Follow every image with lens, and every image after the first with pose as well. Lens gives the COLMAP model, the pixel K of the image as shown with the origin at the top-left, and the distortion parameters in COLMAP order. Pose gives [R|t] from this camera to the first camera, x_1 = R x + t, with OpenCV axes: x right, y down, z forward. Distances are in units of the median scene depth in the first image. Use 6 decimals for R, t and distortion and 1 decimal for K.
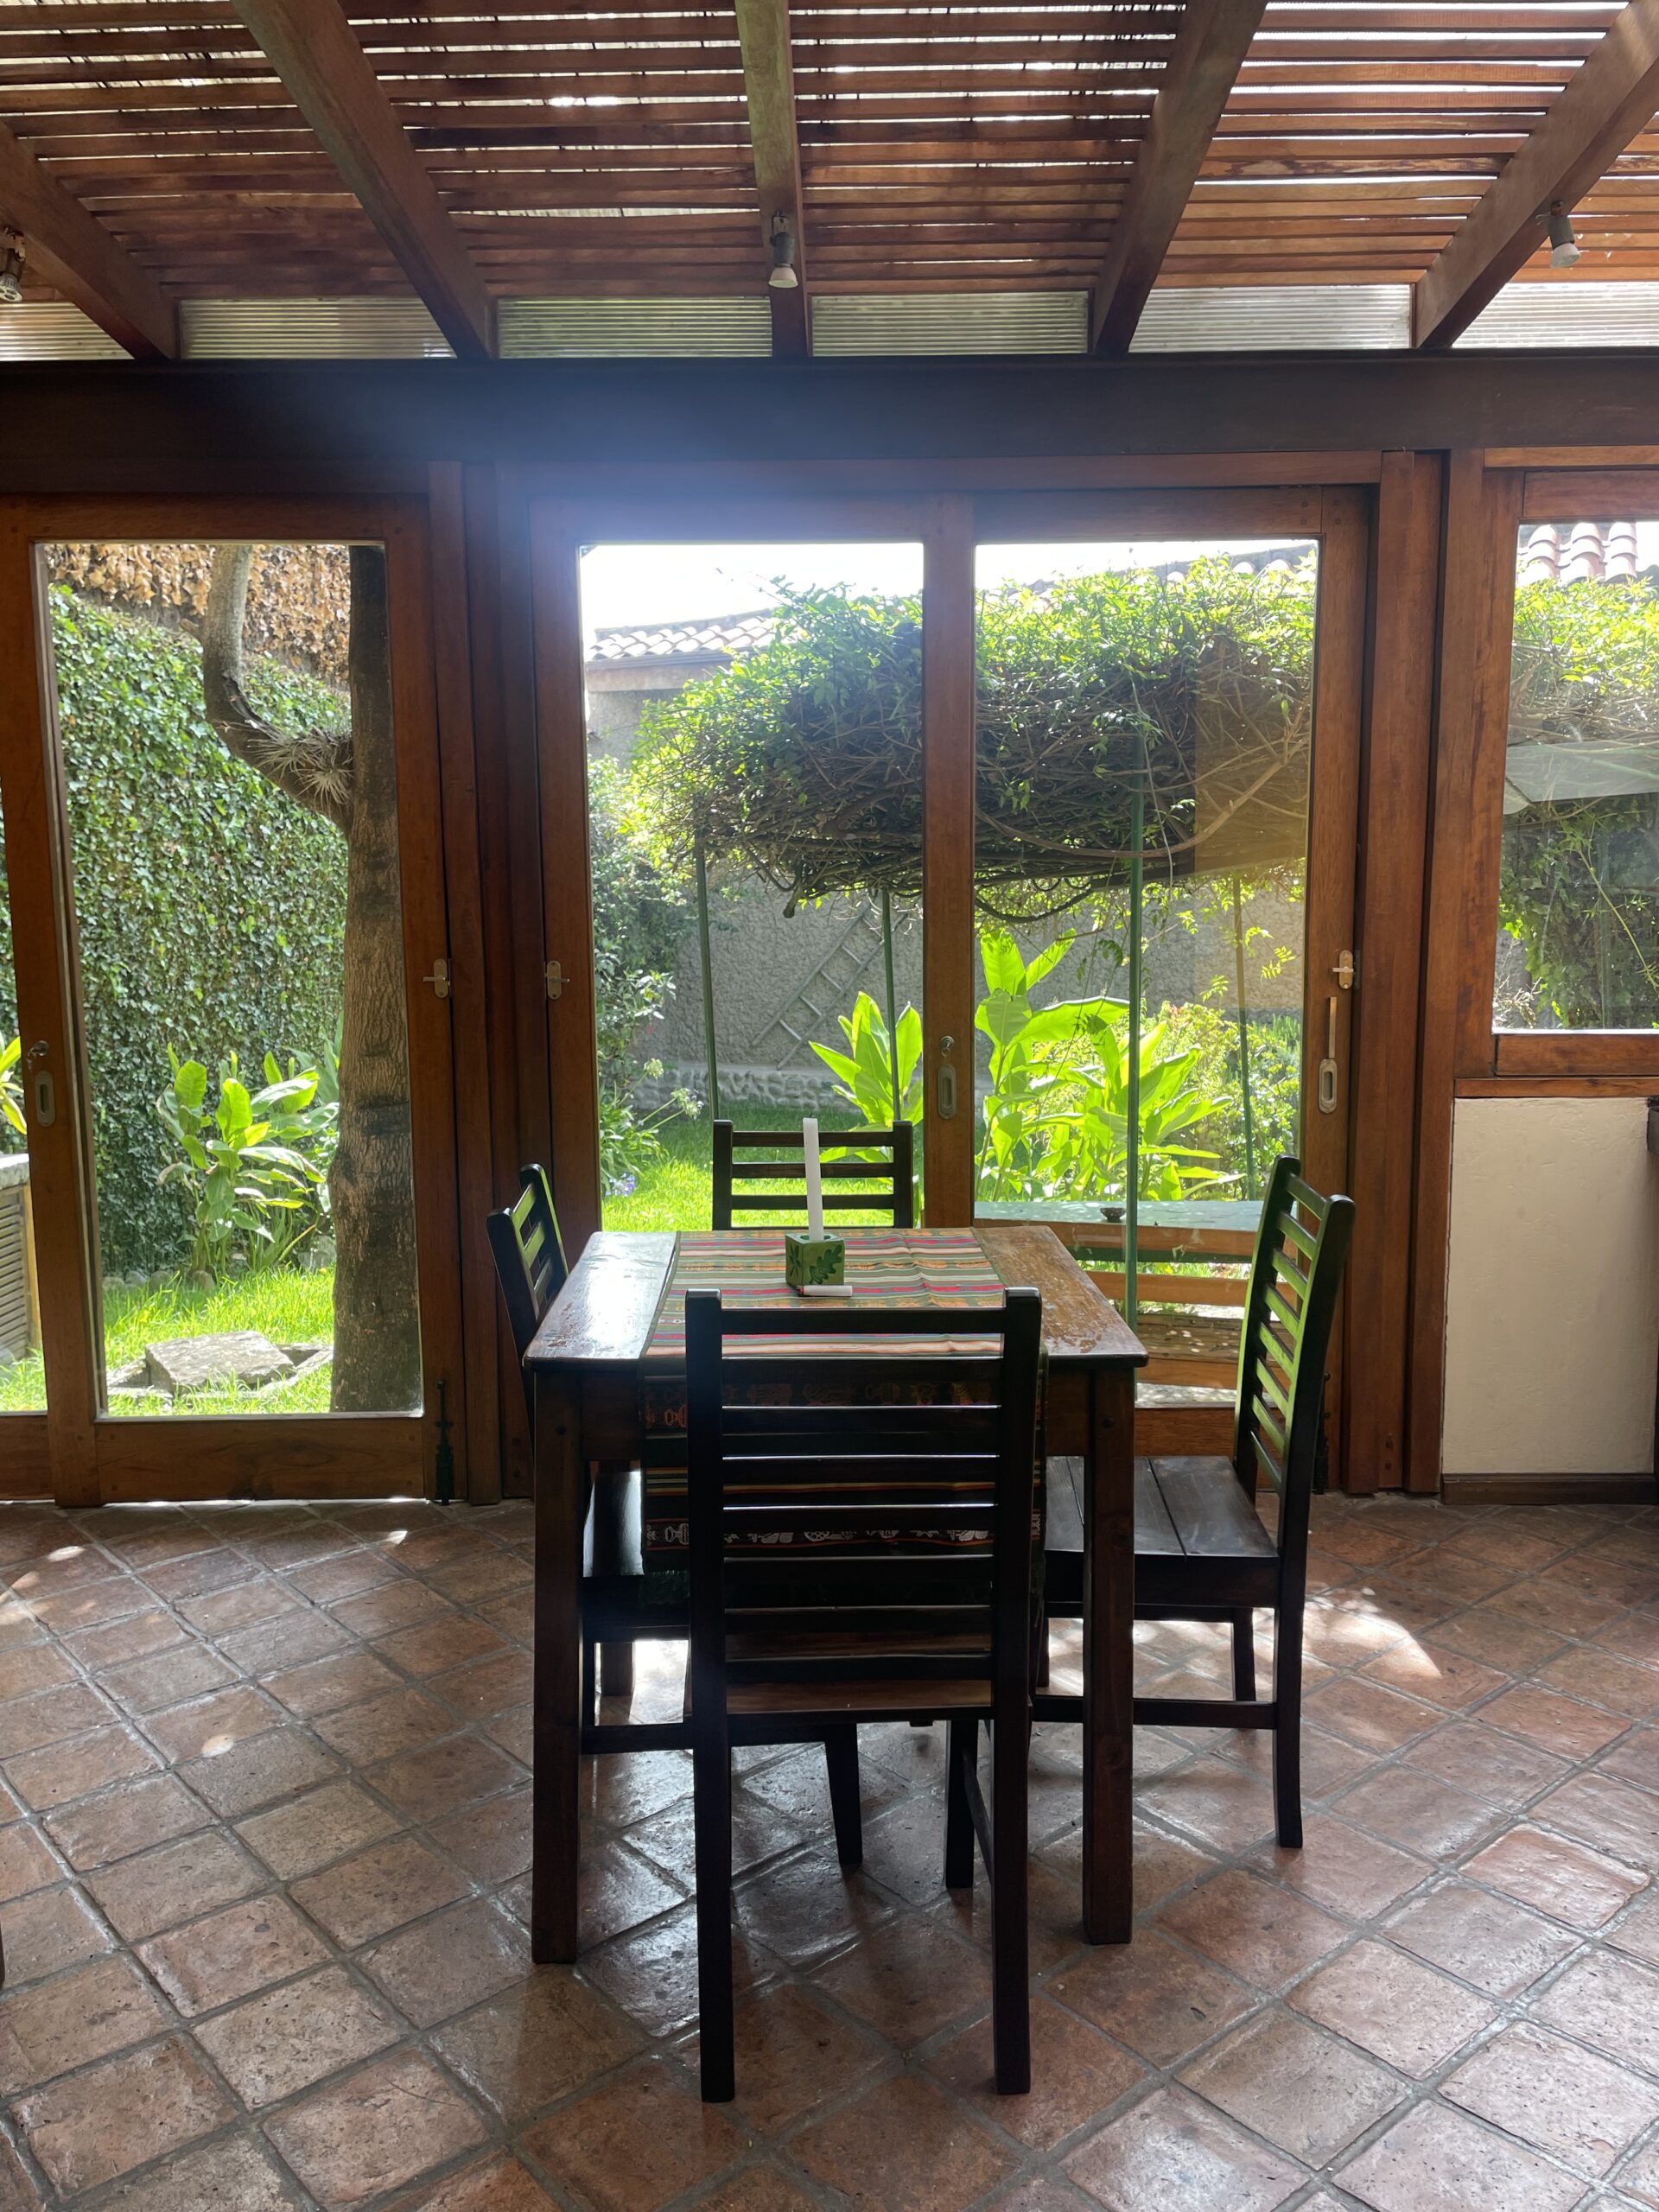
lens RADIAL K [[1680.9, 0, 828.7], [0, 1680.9, 1111.4], [0, 0, 1]] dist [0.008286, 0.000506]
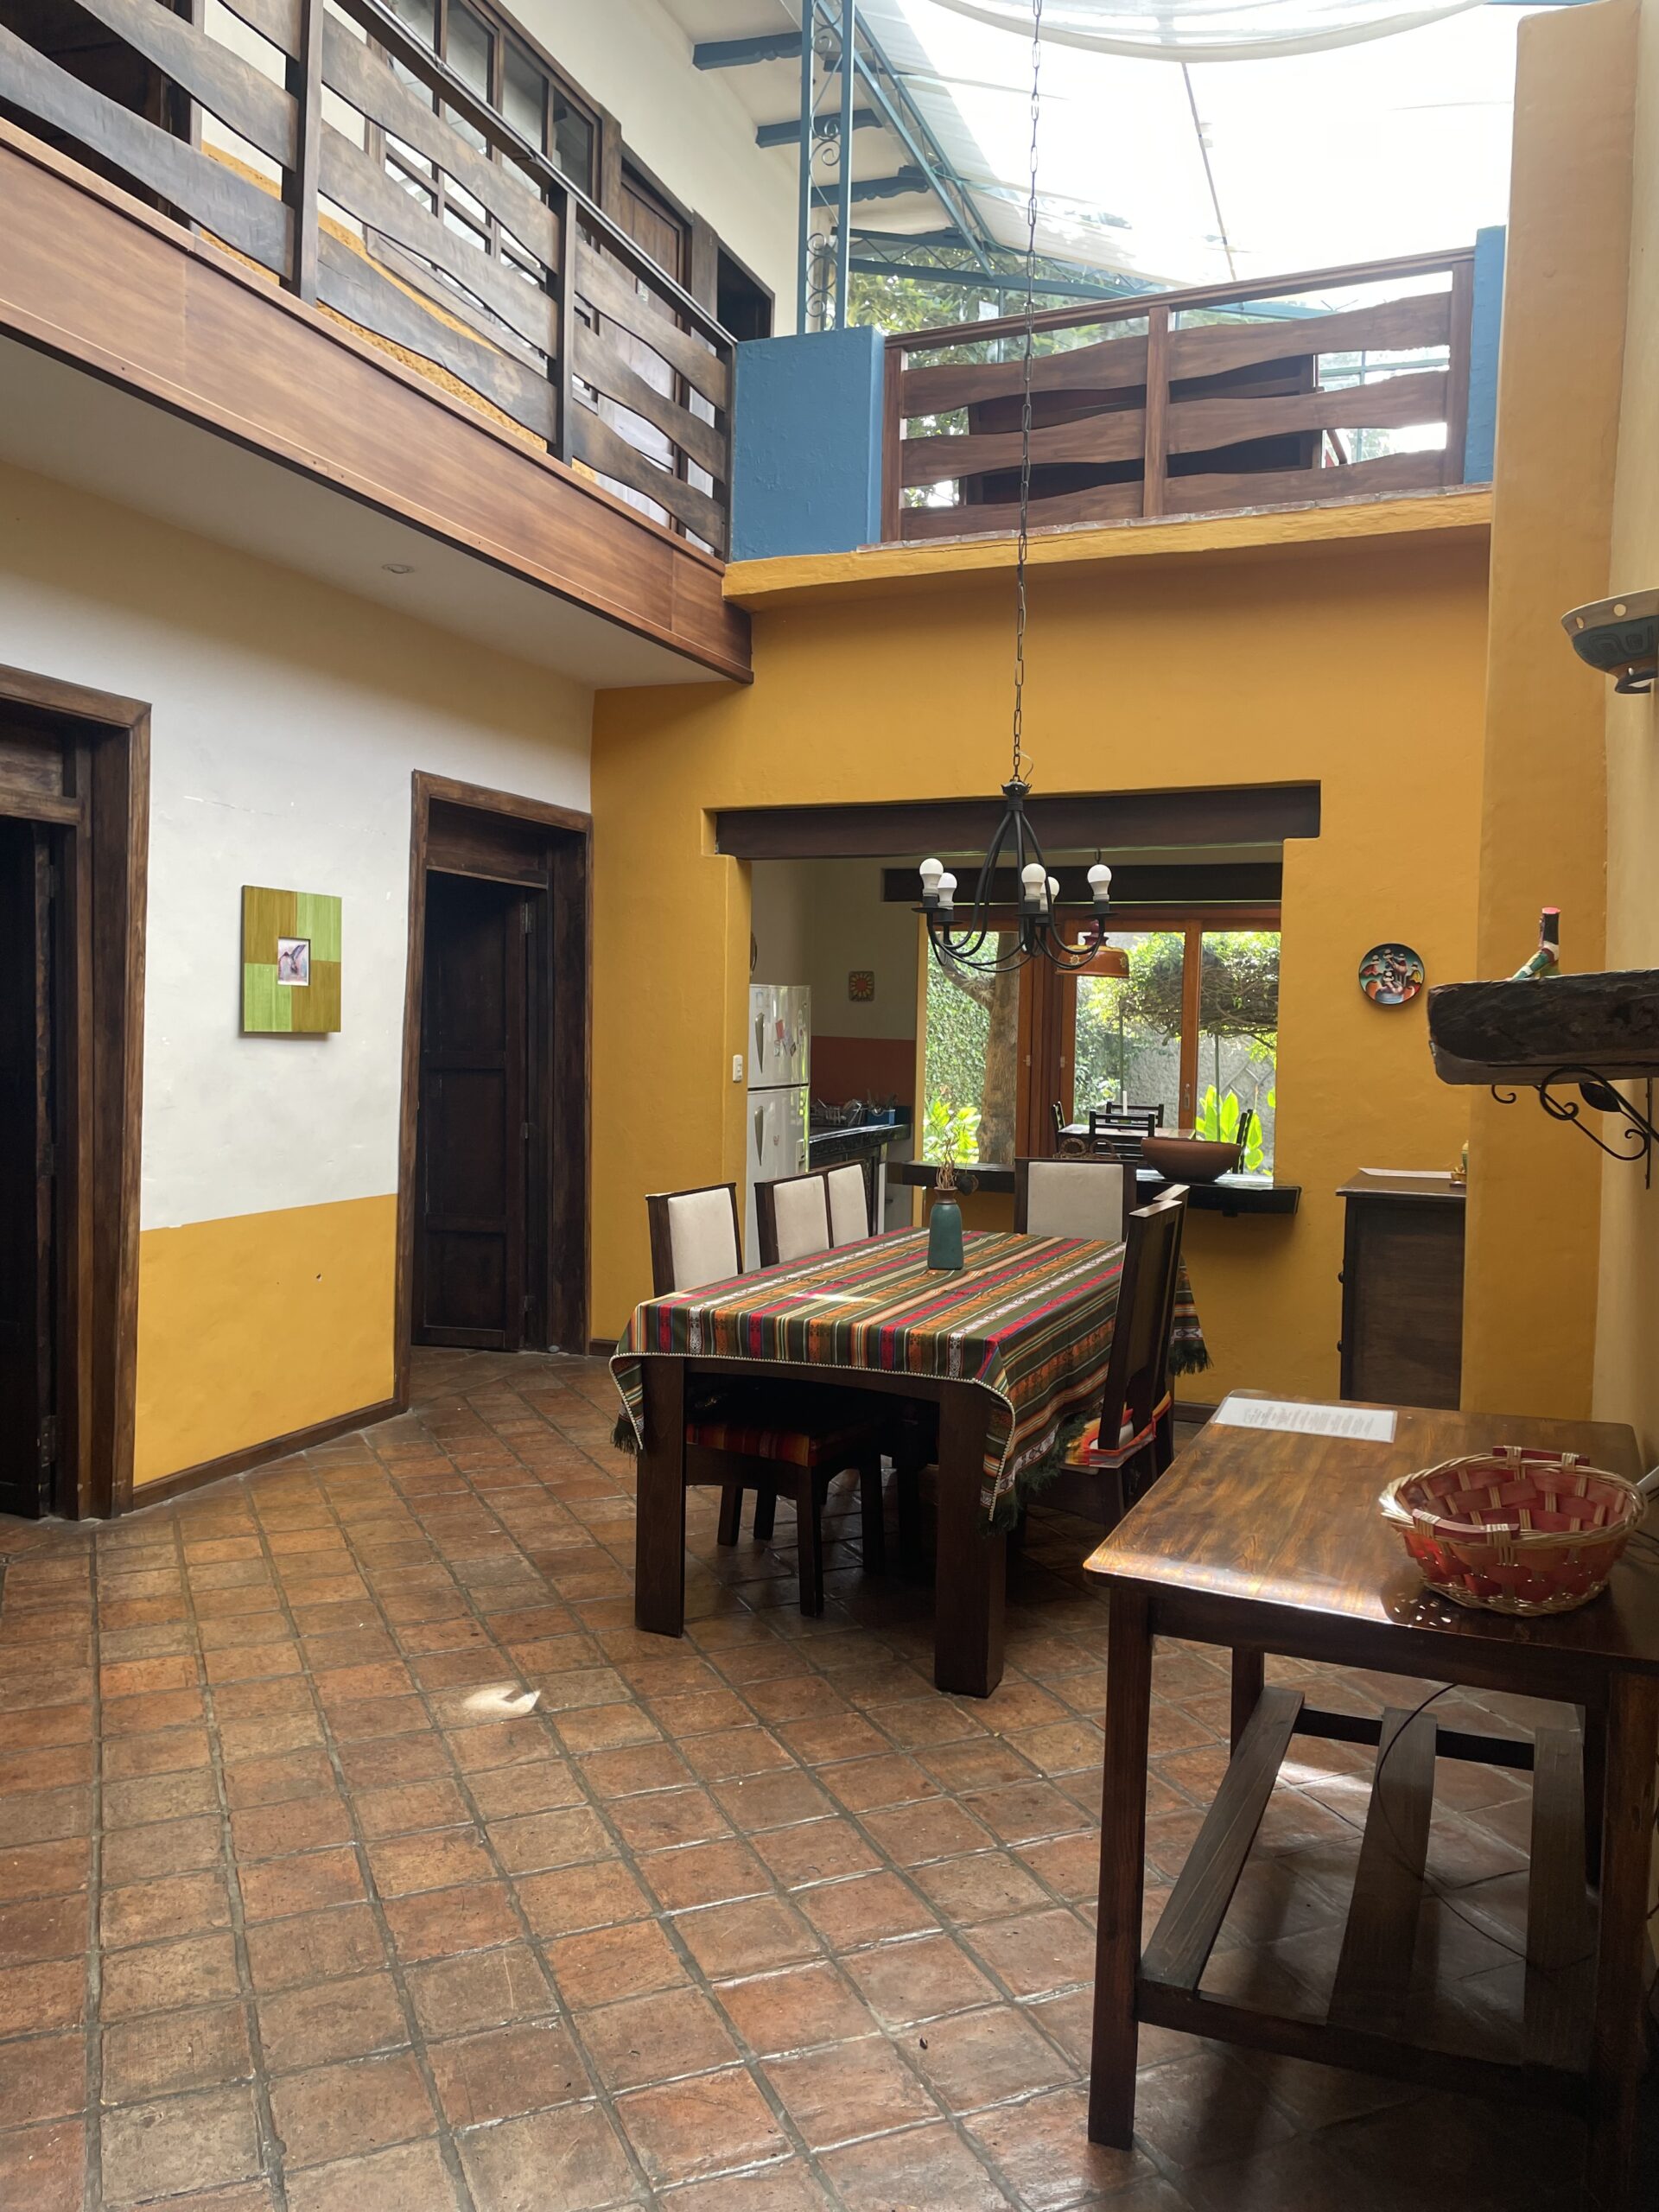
lens RADIAL K [[1680.9, 0, 828.3], [0, 1680.9, 1105.7], [0, 0, 1]] dist [0.008286, 0.000506]
pose [[0.959889, 0.044632, -0.276804, 0.193165], [-0.065813, 0.995533, -0.067702, 0.160801], [0.272546, 0.083204, 0.958538, -1.409616]]
